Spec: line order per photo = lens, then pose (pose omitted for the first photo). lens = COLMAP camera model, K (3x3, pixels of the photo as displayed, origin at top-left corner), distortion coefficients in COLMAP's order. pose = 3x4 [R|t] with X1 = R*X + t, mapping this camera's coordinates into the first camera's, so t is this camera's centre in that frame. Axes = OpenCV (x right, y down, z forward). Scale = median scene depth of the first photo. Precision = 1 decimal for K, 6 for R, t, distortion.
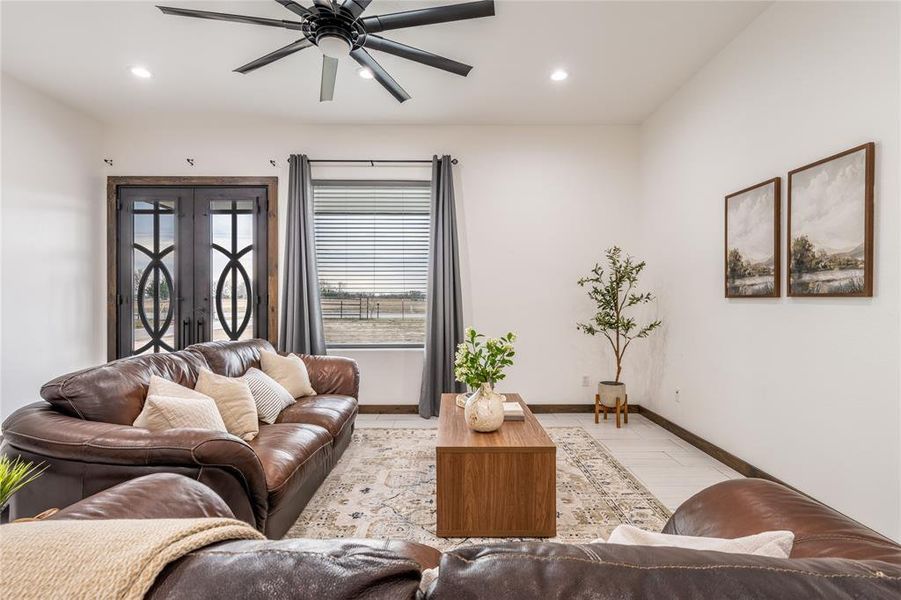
lens RADIAL K [[422.8, 0, 447.2], [0, 422.8, 301.0], [0, 0, 1]] dist [-0.002203, -0.000959]
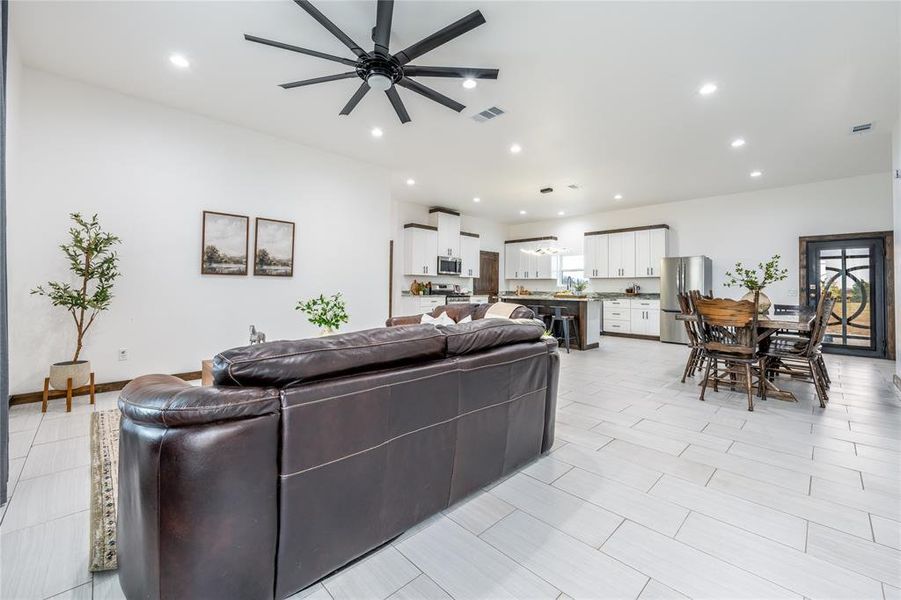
lens RADIAL K [[357.8, 0, 452.5], [0, 357.8, 278.6], [0, 0, 1]] dist [0.000631, 0.000997]
pose [[-0.706716, 0.007042, 0.707462, -0.965852], [-0.012545, 0.999669, -0.022482, 0.028165], [-0.707386, -0.024763, -0.706393, 1.282691]]
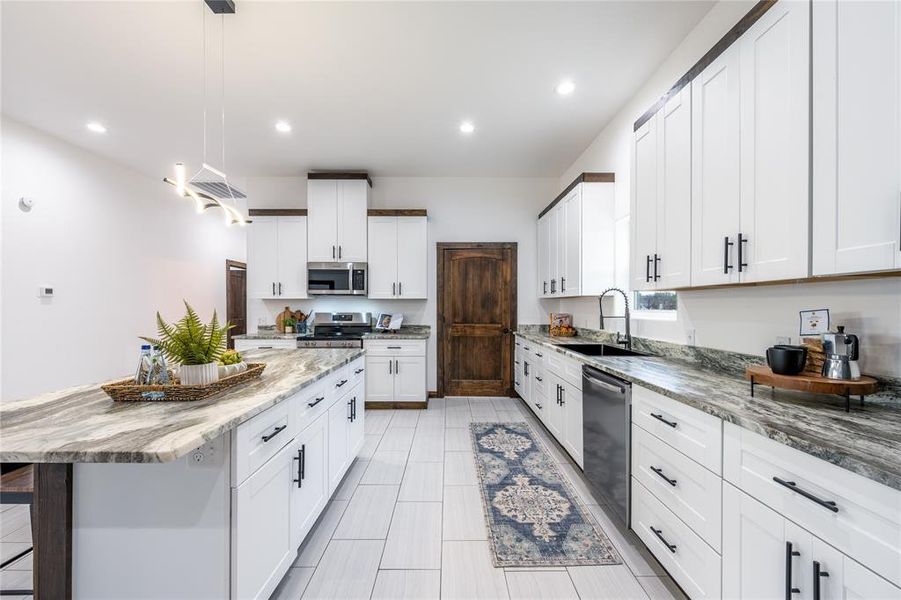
lens RADIAL K [[357.8, 0, 446.5], [0, 357.8, 308.9], [0, 0, 1]] dist [0.000631, 0.000997]
pose [[-0.024263, -0.013509, 0.999614, -0.430066], [0.003568, 0.999901, 0.013600, -0.029876], [-0.999699, 0.003897, -0.024212, -1.182490]]
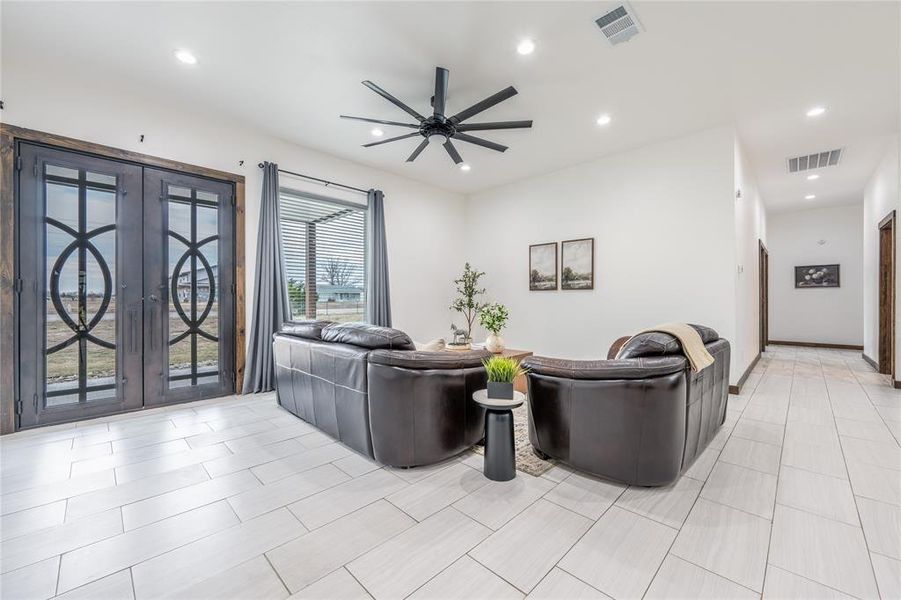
lens RADIAL K [[357.8, 0, 452.3], [0, 357.8, 296.7], [0, 0, 1]] dist [0.000631, 0.000997]
pose [[0.691252, -0.002802, 0.722609, -1.006901], [0.005845, 0.999981, -0.001714, 0.026459], [-0.722590, 0.005409, 0.691255, -0.021598]]
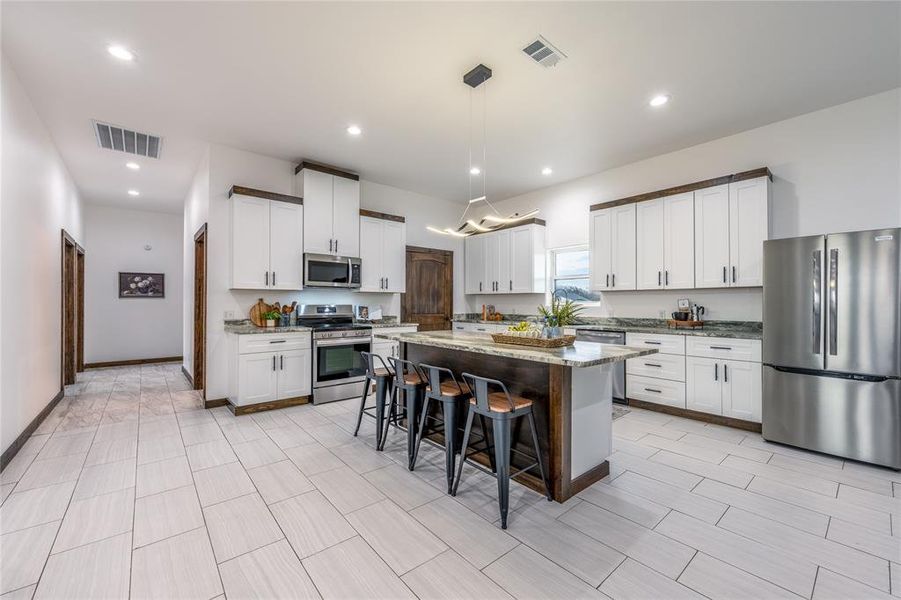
lens RADIAL K [[357.8, 0, 453.9], [0, 357.8, 302.0], [0, 0, 1]] dist [0.000631, 0.000997]
pose [[-0.663617, -0.003228, 0.748066, -0.416041], [-0.002665, 0.999995, 0.001951, -0.009858], [-0.748068, -0.000698, -0.663622, -0.105905]]
